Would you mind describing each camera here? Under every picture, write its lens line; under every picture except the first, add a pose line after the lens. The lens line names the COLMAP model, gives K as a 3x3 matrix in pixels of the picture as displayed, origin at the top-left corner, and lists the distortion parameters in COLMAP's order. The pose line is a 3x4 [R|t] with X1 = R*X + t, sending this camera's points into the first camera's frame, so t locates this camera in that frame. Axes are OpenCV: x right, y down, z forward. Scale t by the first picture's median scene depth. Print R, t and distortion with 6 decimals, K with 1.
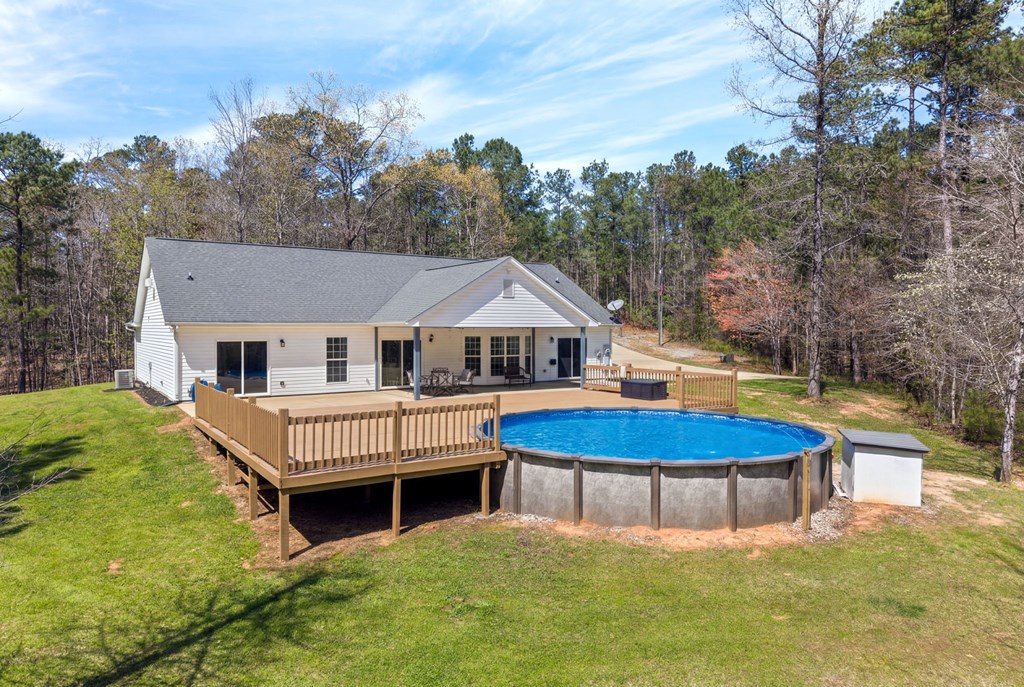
lens RADIAL K [[694.8, 0, 513.2], [0, 694.8, 340.7], [0, 0, 1]] dist [-0.005101, -0.001546]
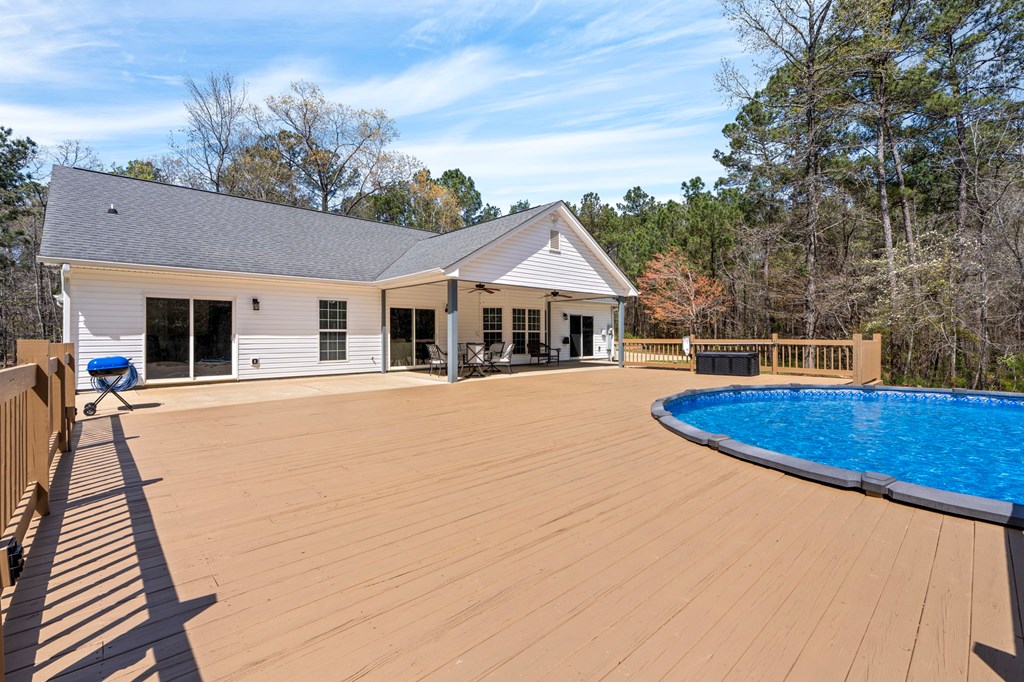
lens RADIAL K [[466.0, 0, 494.9], [0, 466.0, 334.2], [0, 0, 1]] dist [0.003251, 0.000298]
pose [[0.991531, -0.006187, 0.129723, -0.138906], [0.009674, 0.999608, -0.026269, 0.044163], [-0.129510, 0.027302, 0.991202, 0.455127]]
